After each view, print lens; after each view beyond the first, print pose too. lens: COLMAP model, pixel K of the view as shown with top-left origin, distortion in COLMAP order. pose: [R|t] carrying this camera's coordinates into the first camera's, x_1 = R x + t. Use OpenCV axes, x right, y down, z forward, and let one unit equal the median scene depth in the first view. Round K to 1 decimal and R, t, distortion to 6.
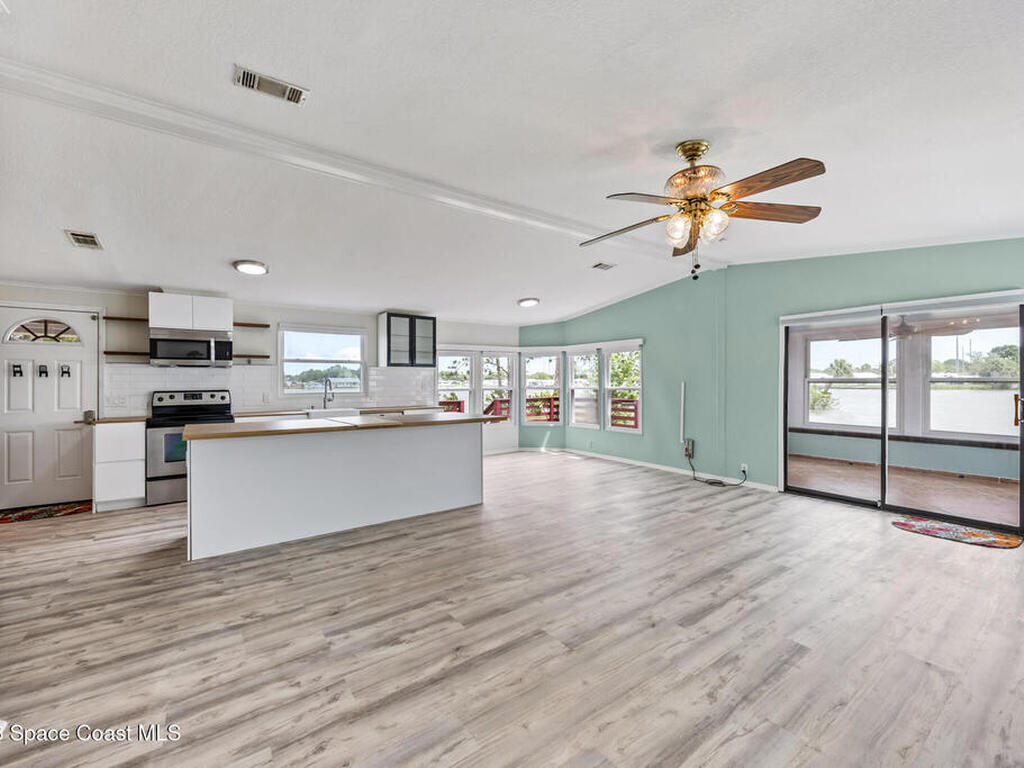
lens RADIAL K [[437.6, 0, 510.1], [0, 437.6, 380.2], [0, 0, 1]] dist [-0.004147, -0.000533]
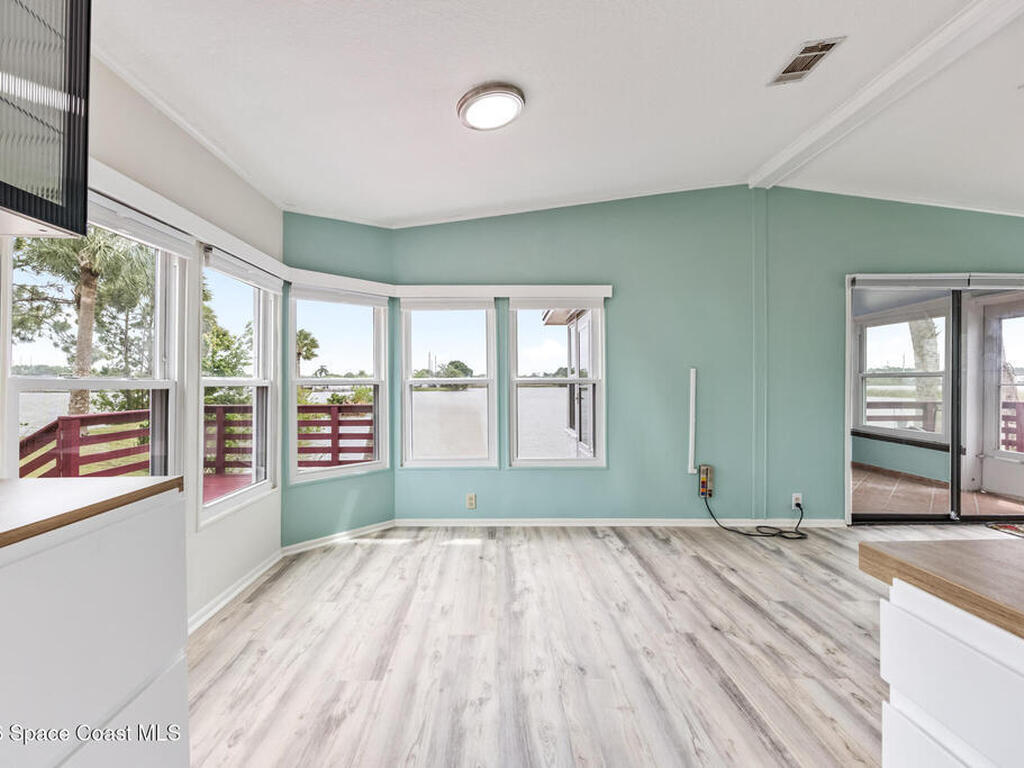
lens RADIAL K [[446.9, 0, 497.1], [0, 446.9, 383.1], [0, 0, 1]] dist [-0.000700, 0.000002]
pose [[0.571907, 0.005961, 0.820297, -0.505229], [-0.004681, 0.999981, -0.004003, 0.057910], [-0.820305, -0.001550, 0.571924, 1.841930]]
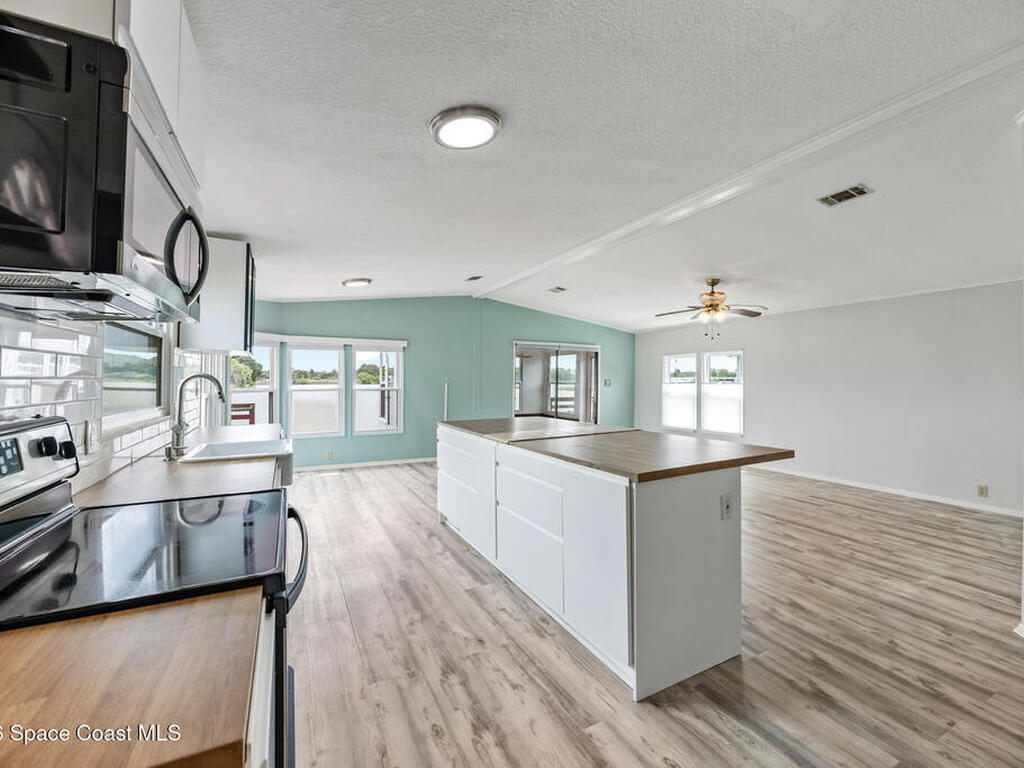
lens RADIAL K [[437.6, 0, 510.1], [0, 437.6, 380.2], [0, 0, 1]] dist [-0.004147, -0.000533]
pose [[0.143304, 0.007943, 0.989647, -1.599701], [-0.009227, 0.999935, -0.006689, 0.005879], [-0.989636, -0.008173, 0.143368, 1.385208]]
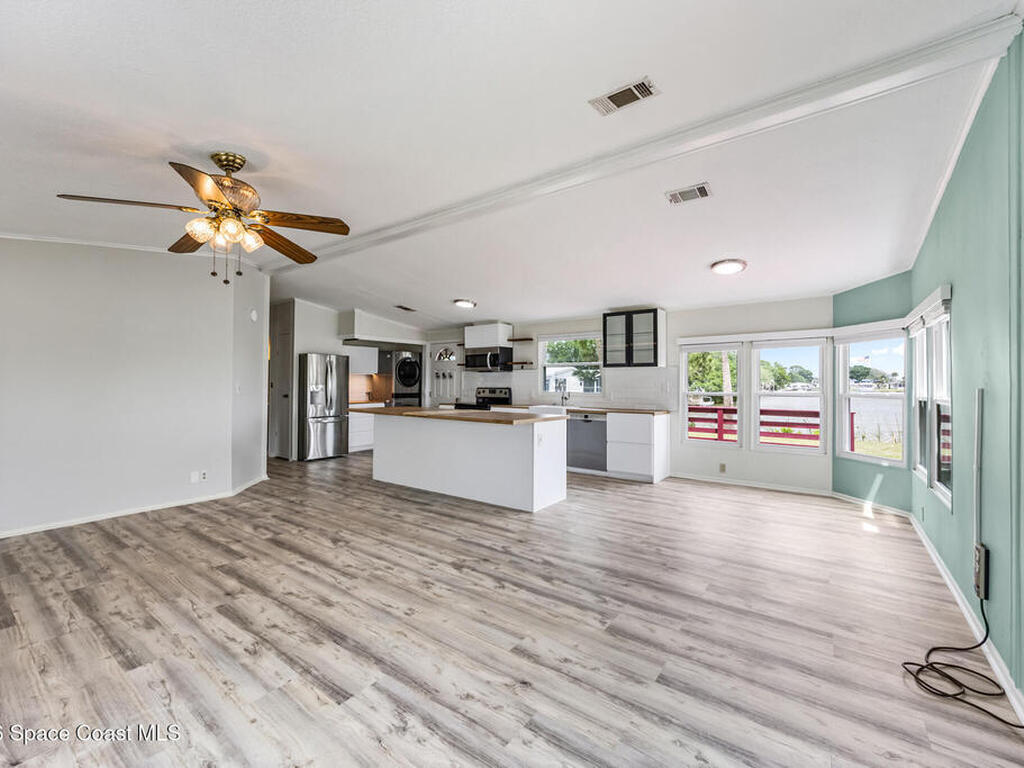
lens RADIAL K [[437.6, 0, 510.1], [0, 437.6, 380.2], [0, 0, 1]] dist [-0.004147, -0.000533]
pose [[0.314694, 0.000319, -0.949193, 1.309571], [-0.003743, 0.999993, -0.000904, -0.001619], [0.949186, 0.003837, 0.314693, 1.064948]]
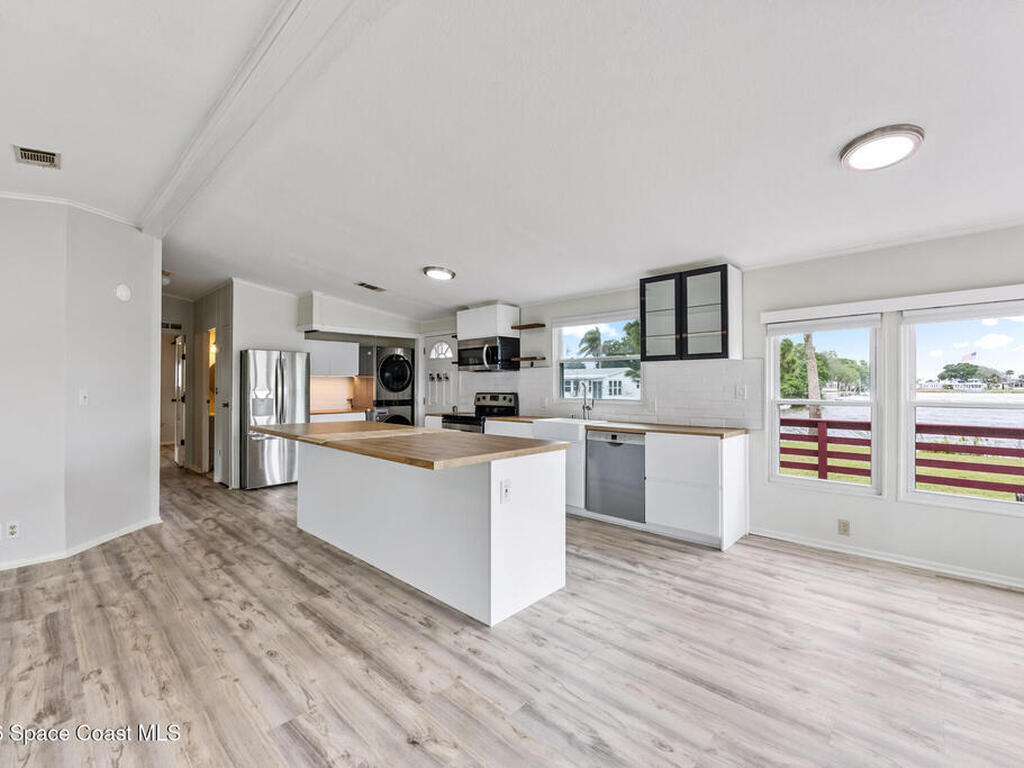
lens RADIAL K [[446.0, 0, 515.3], [0, 446.0, 384.3], [0, 0, 1]] dist [-0.003505, -0.000422]
pose [[0.203758, 0.001444, -0.979020, 0.723202], [0.003613, 0.999991, 0.002227, -0.000747], [0.979015, -0.003991, 0.203751, 1.496193]]
